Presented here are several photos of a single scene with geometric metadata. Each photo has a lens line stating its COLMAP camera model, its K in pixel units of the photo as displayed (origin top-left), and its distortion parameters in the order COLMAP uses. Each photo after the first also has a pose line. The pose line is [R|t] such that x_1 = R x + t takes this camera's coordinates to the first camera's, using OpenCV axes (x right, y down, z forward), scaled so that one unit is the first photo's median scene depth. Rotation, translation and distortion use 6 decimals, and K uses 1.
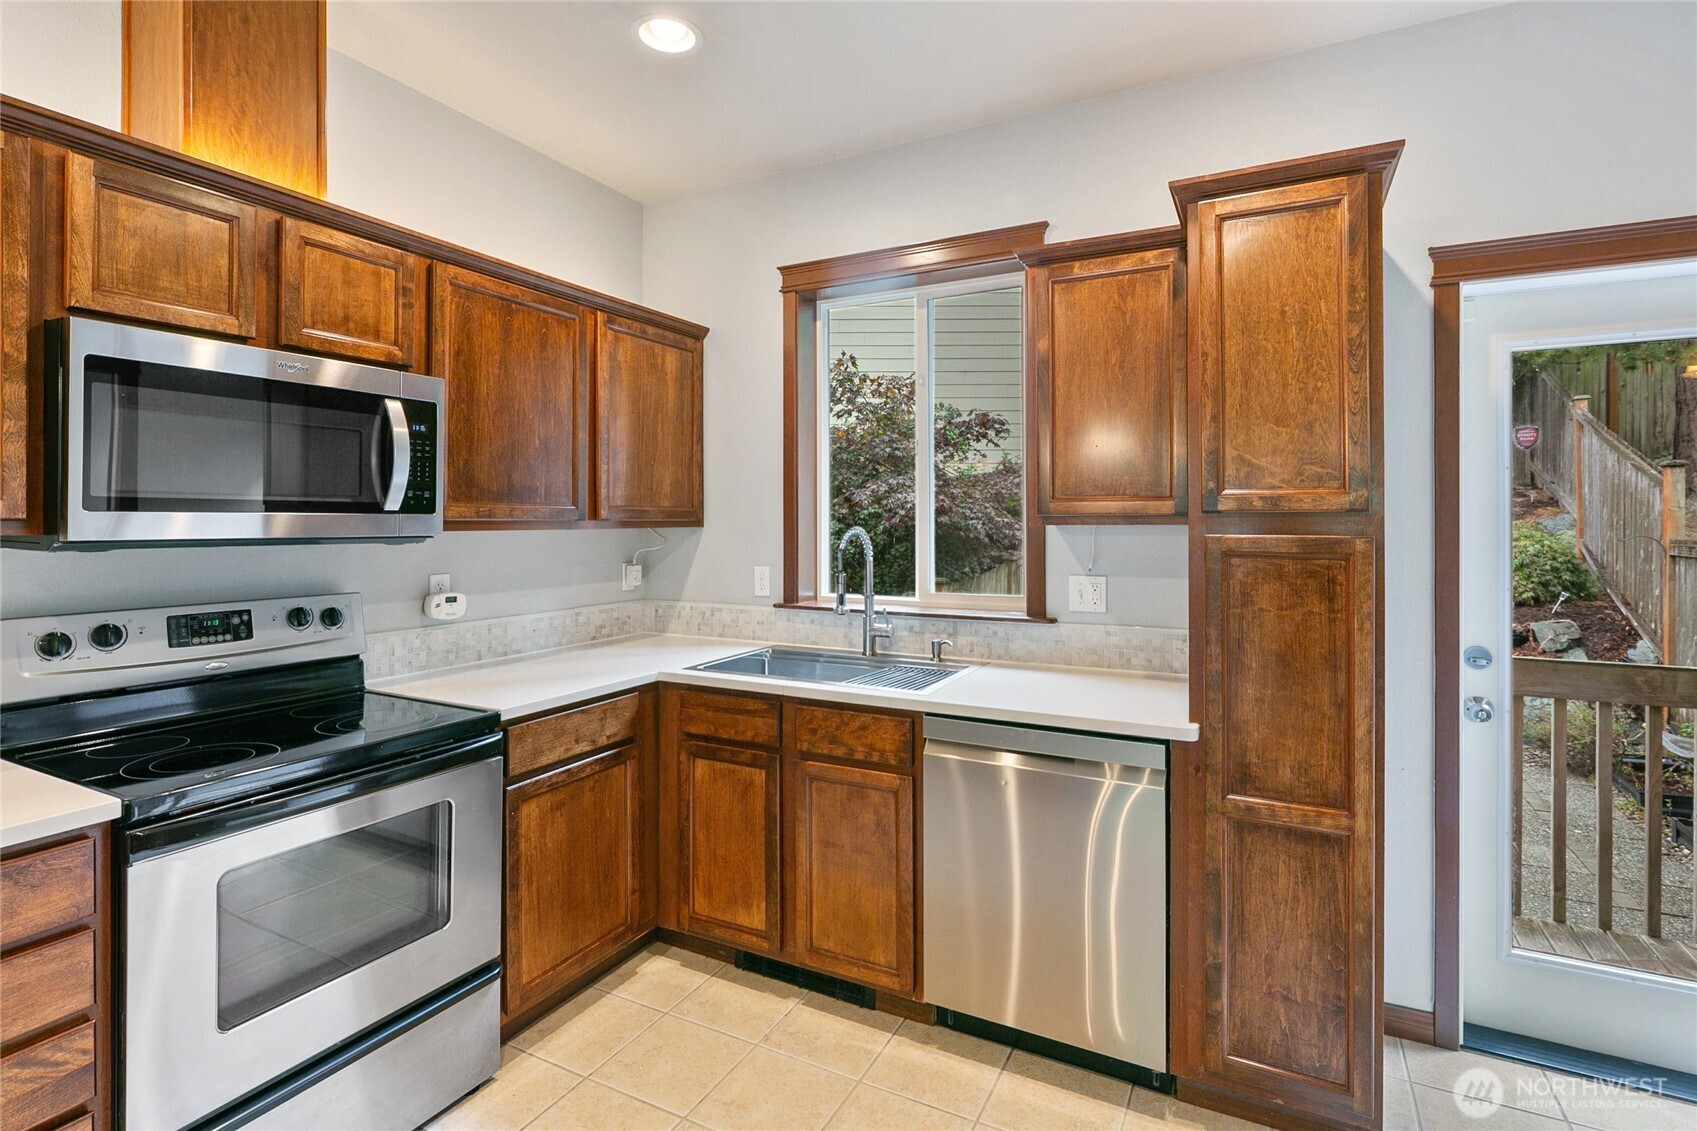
lens RADIAL K [[824.1, 0, 849.5], [0, 824.1, 517.9], [0, 0, 1]] dist [0.001621, -0.000305]
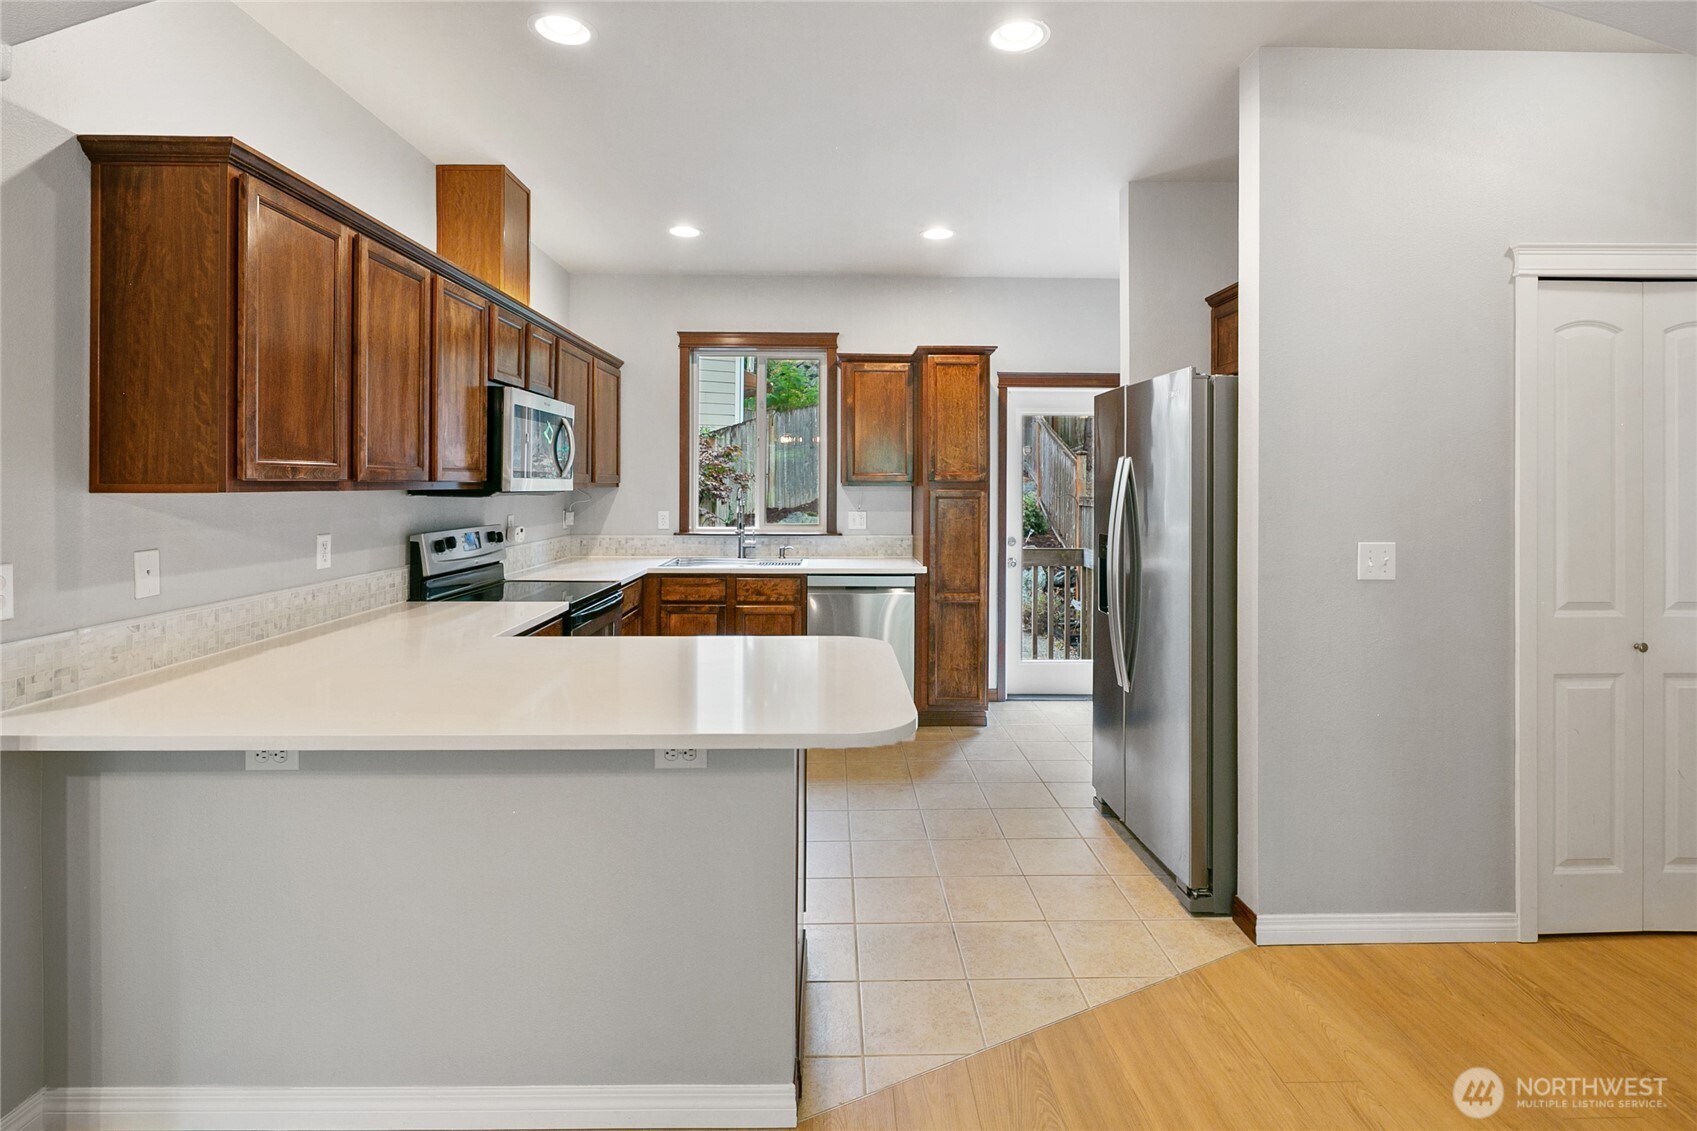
lens RADIAL K [[826.2, 0, 853.6], [0, 826.2, 479.8], [0, 0, 1]] dist [0.001590, -0.000286]
pose [[0.874124, 0.006622, 0.485657, -0.801291], [-0.005933, 0.999978, -0.002956, -0.000915], [-0.485666, -0.000298, 0.874145, -0.871889]]
